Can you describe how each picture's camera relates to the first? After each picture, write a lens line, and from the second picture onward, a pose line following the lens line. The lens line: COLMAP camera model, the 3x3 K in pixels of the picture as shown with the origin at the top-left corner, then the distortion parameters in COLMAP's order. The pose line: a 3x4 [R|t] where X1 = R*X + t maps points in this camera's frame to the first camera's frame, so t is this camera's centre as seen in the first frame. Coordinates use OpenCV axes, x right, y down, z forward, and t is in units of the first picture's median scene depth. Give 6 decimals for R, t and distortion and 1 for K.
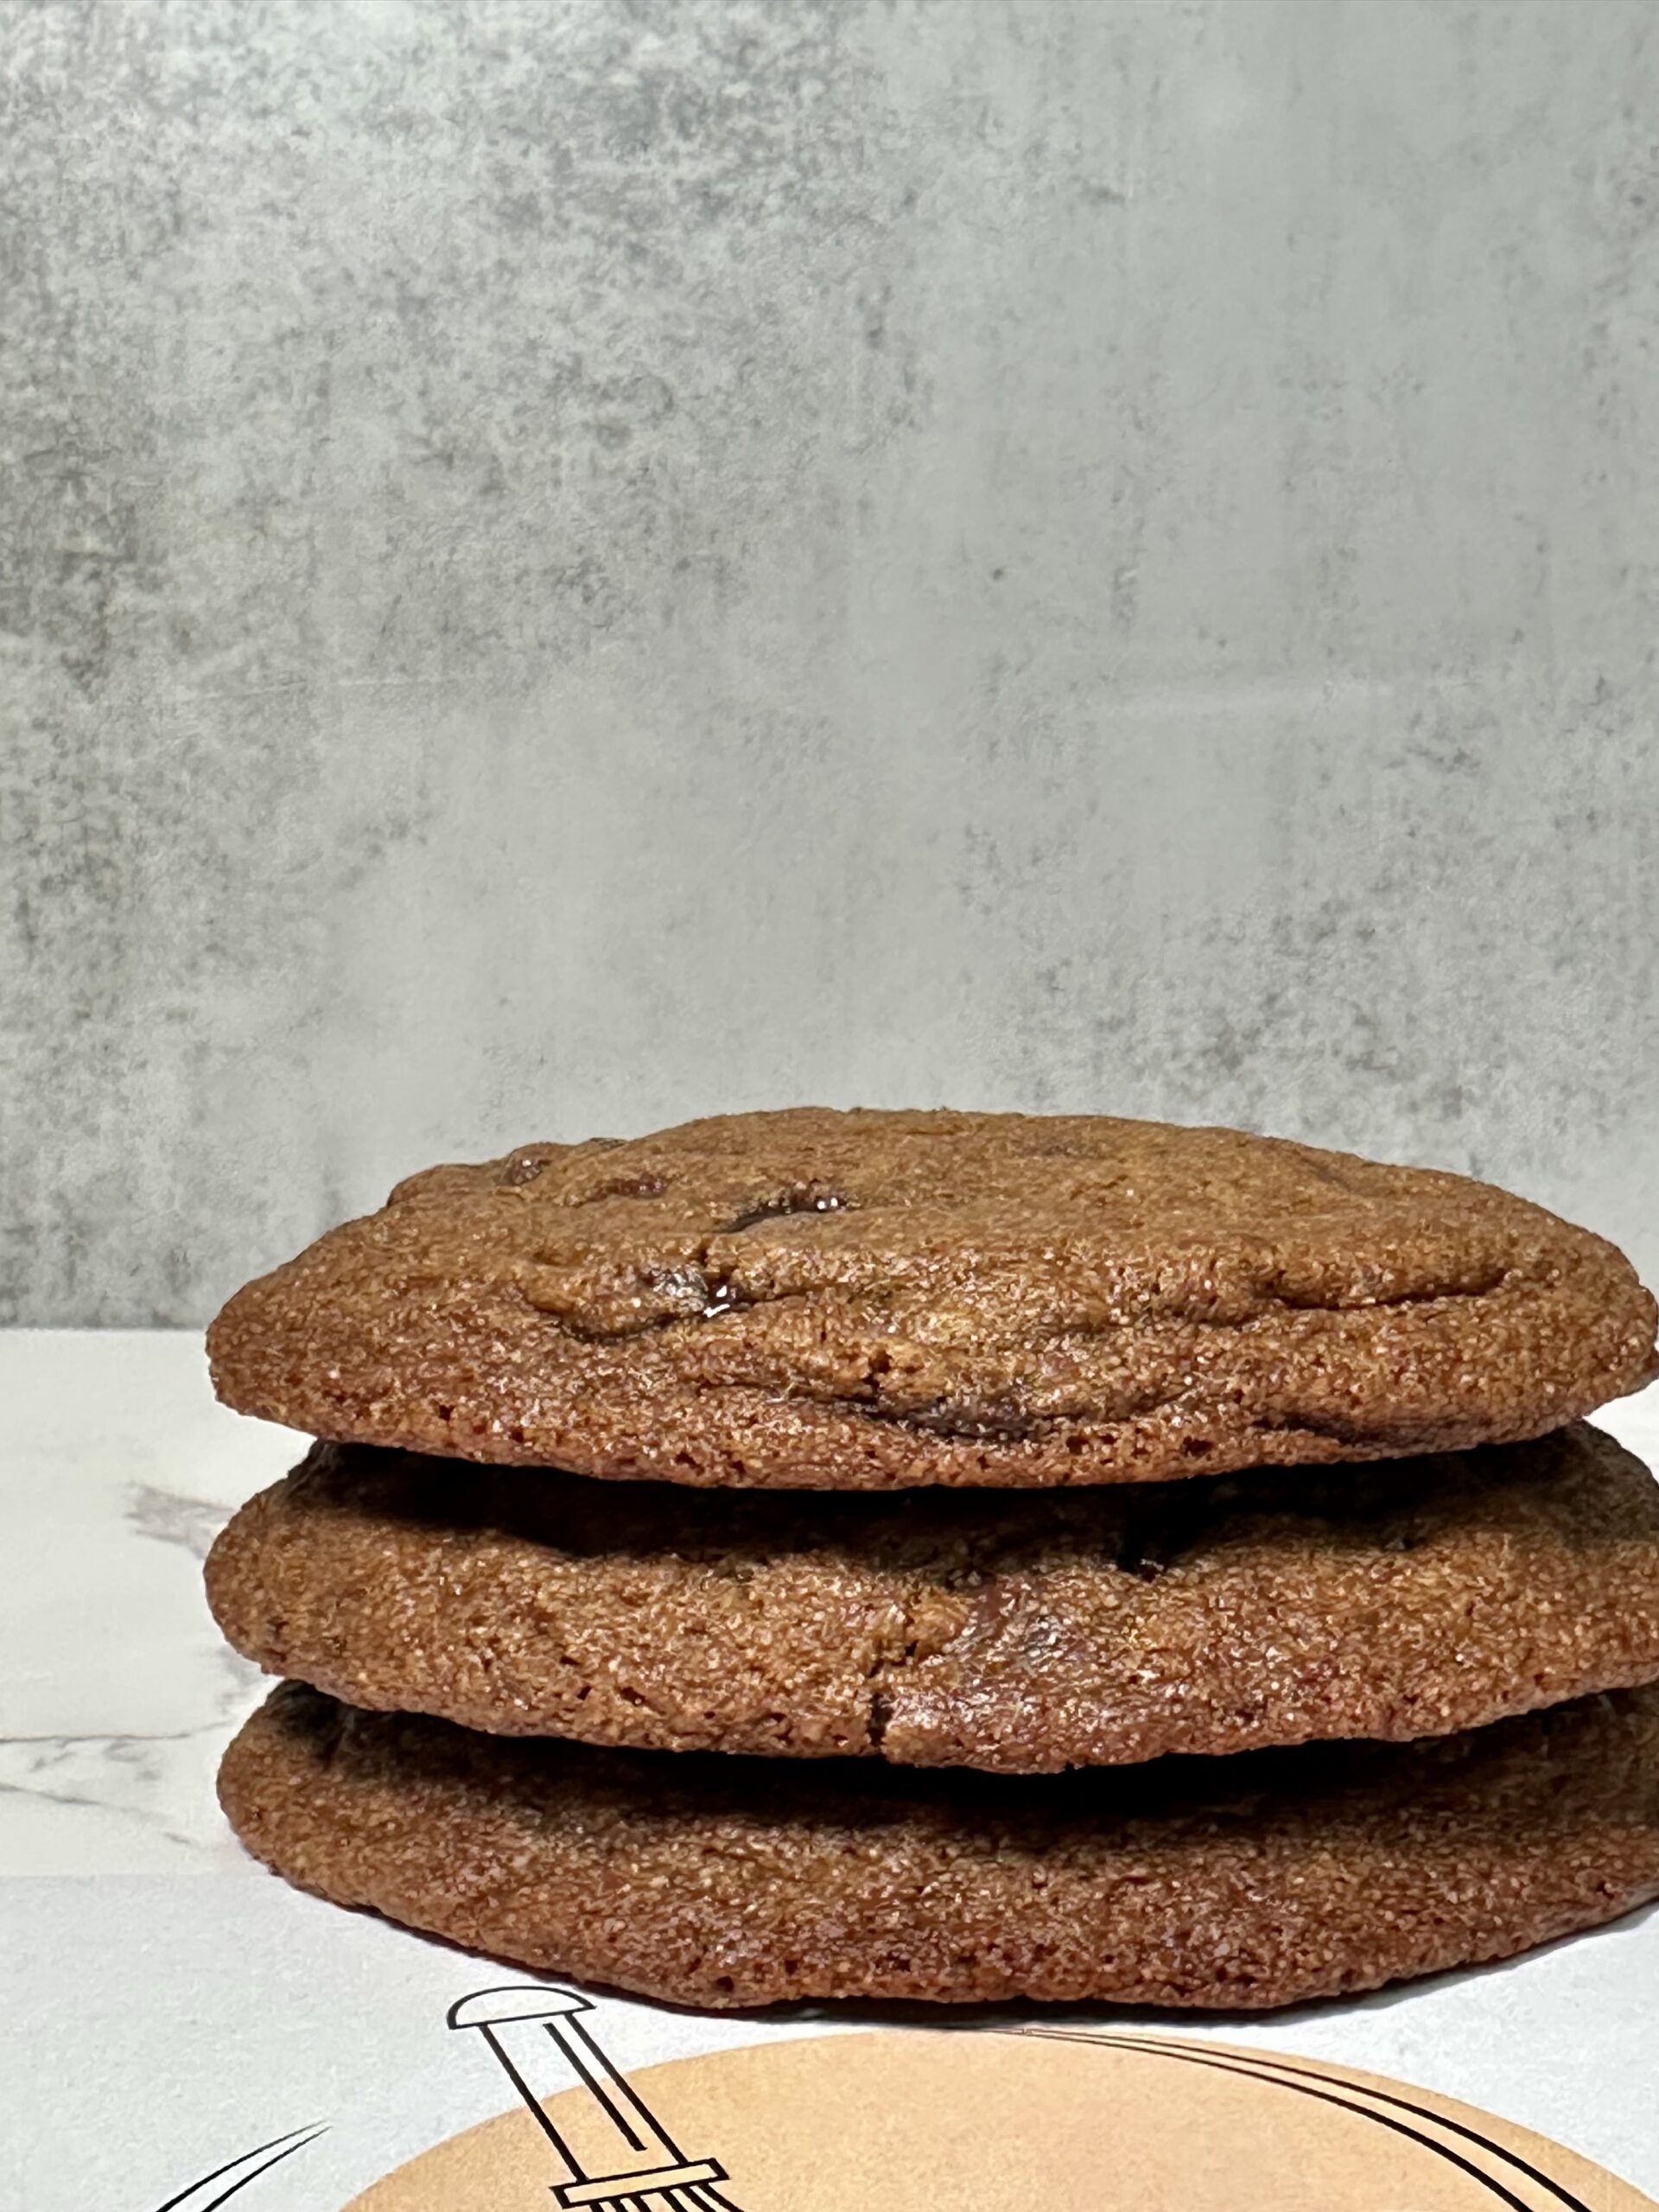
lens RADIAL K [[3336.0, 0, 829.5], [0, 3336.0, 1106.0], [0, 0, 1]] dist [0.012638, 0.023445]
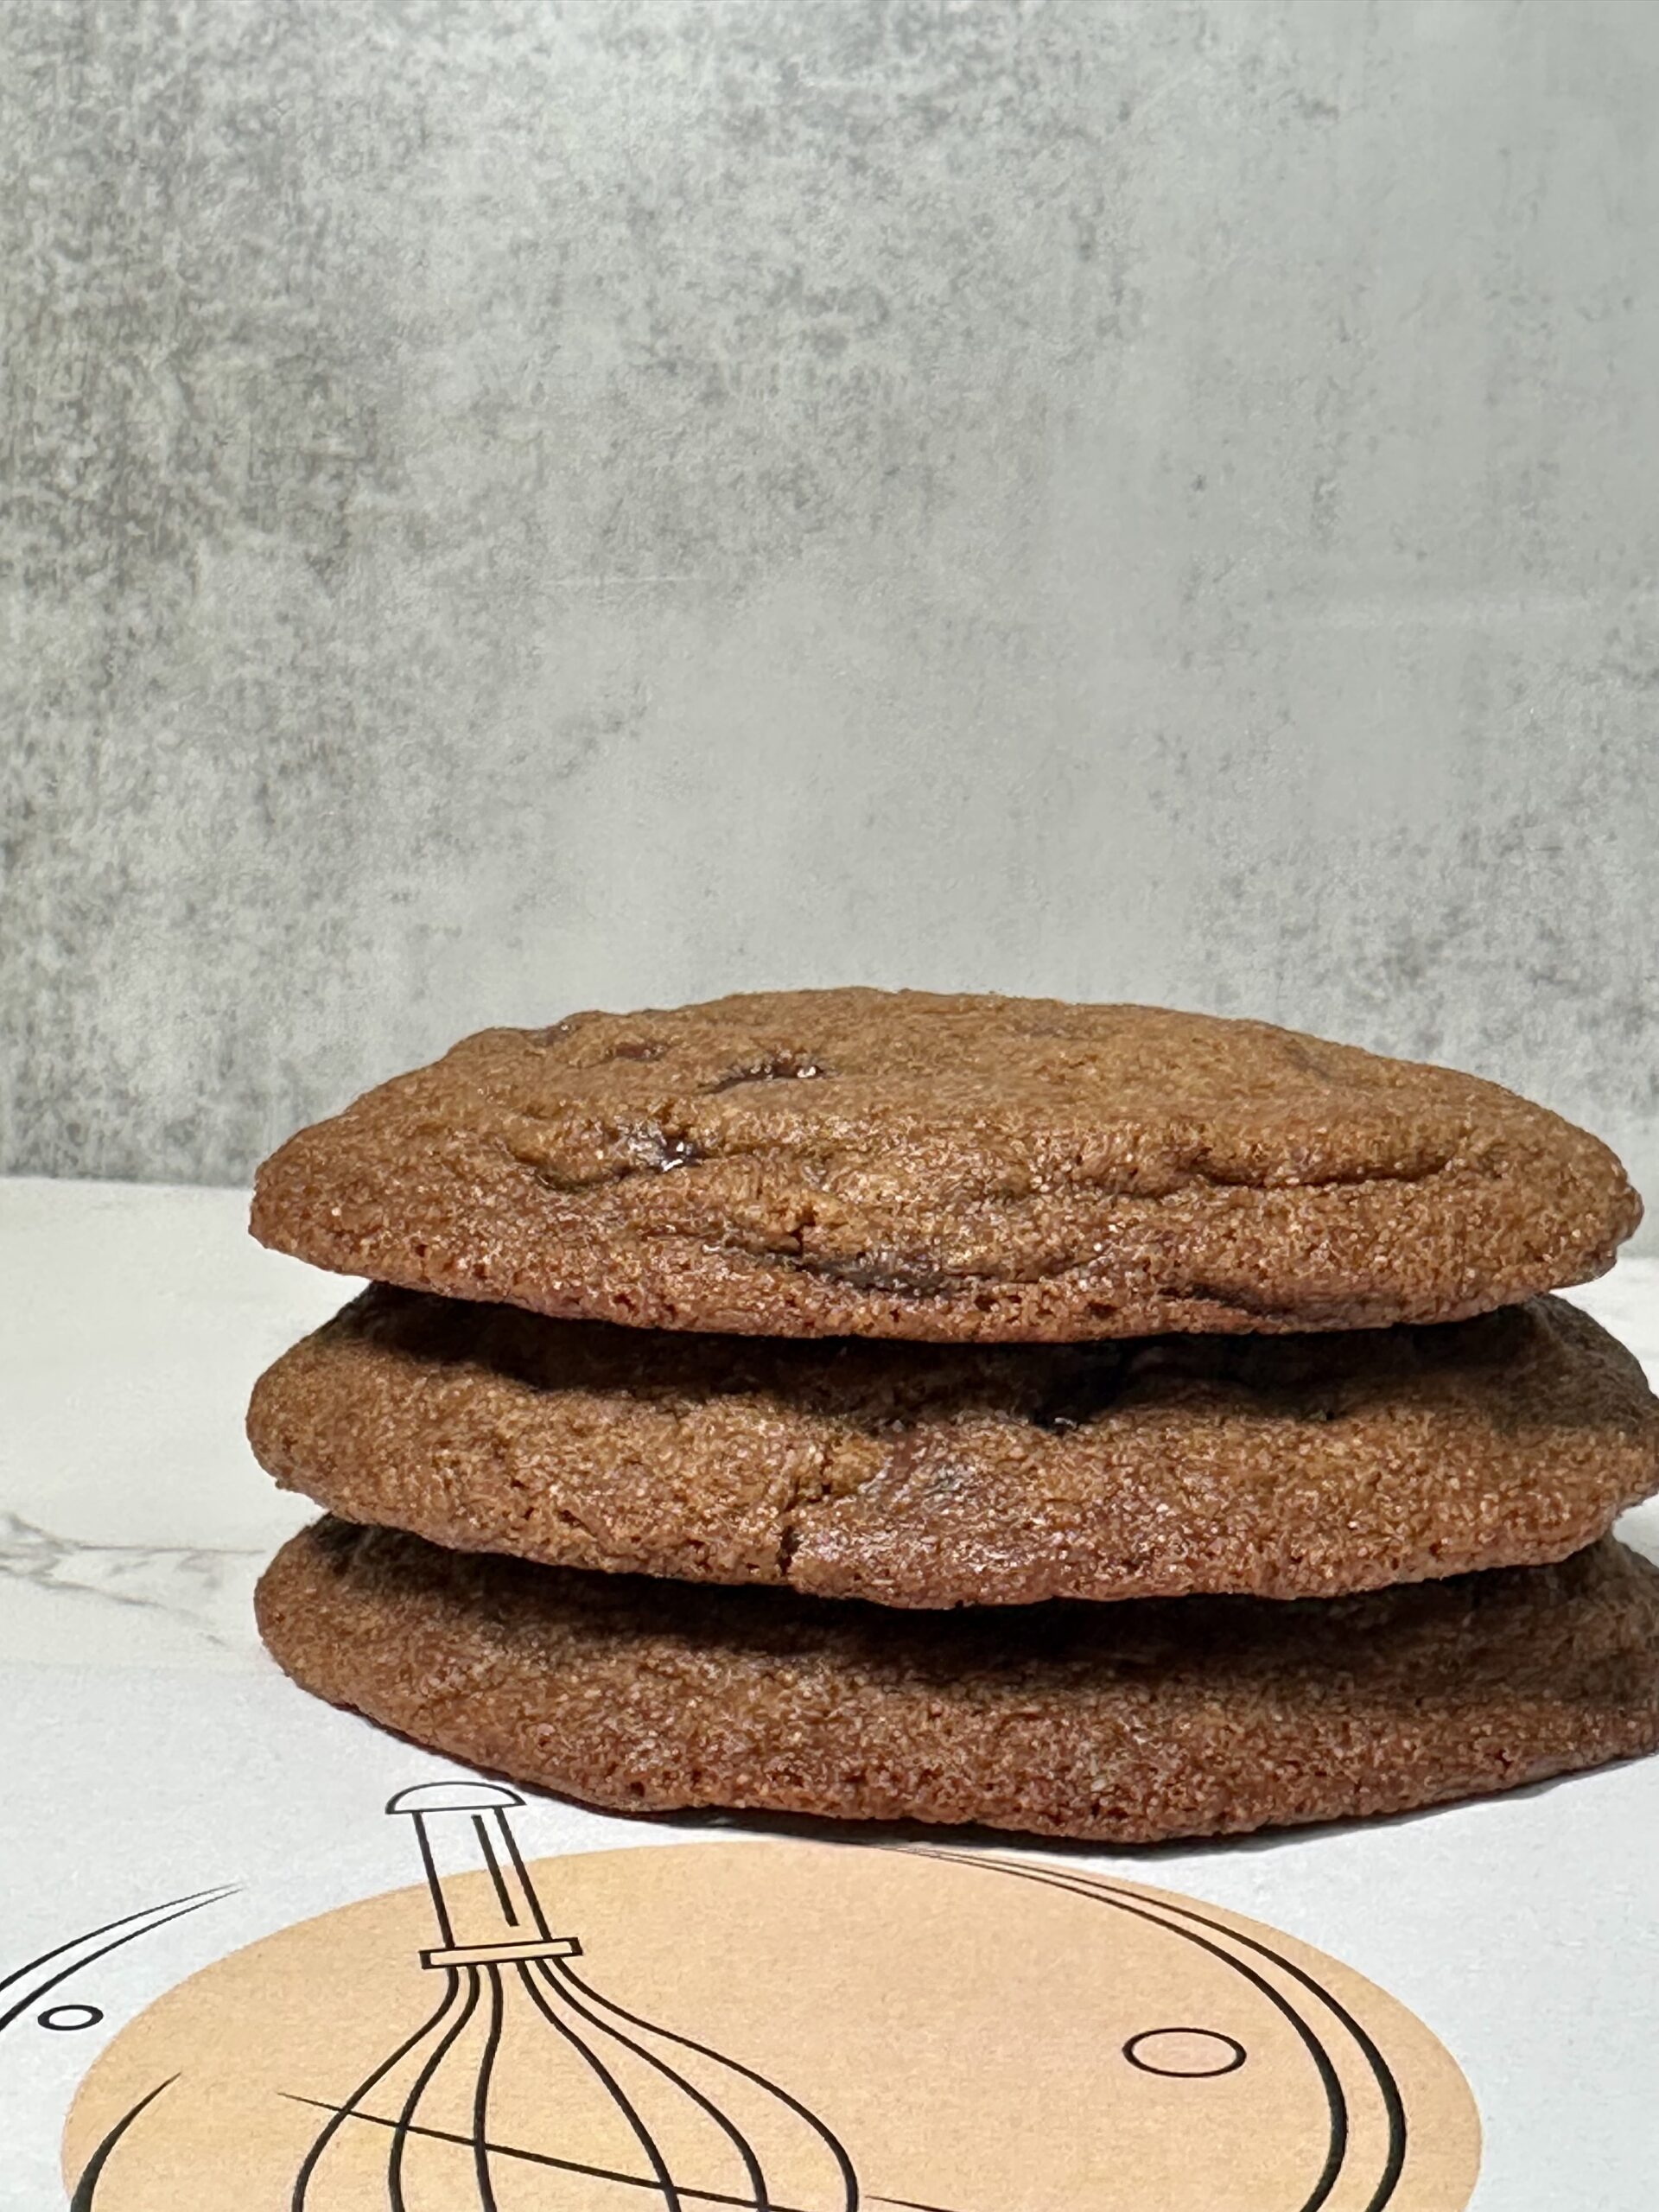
lens RADIAL K [[3336.0, 0, 829.5], [0, 3336.0, 1106.0], [0, 0, 1]] dist [0.012638, 0.023445]
pose [[0.990603, 0.036380, -0.131841, 0.143235], [-0.033226, 0.999108, 0.026050, 0.012018], [0.132671, -0.021425, 0.990929, -0.044224]]
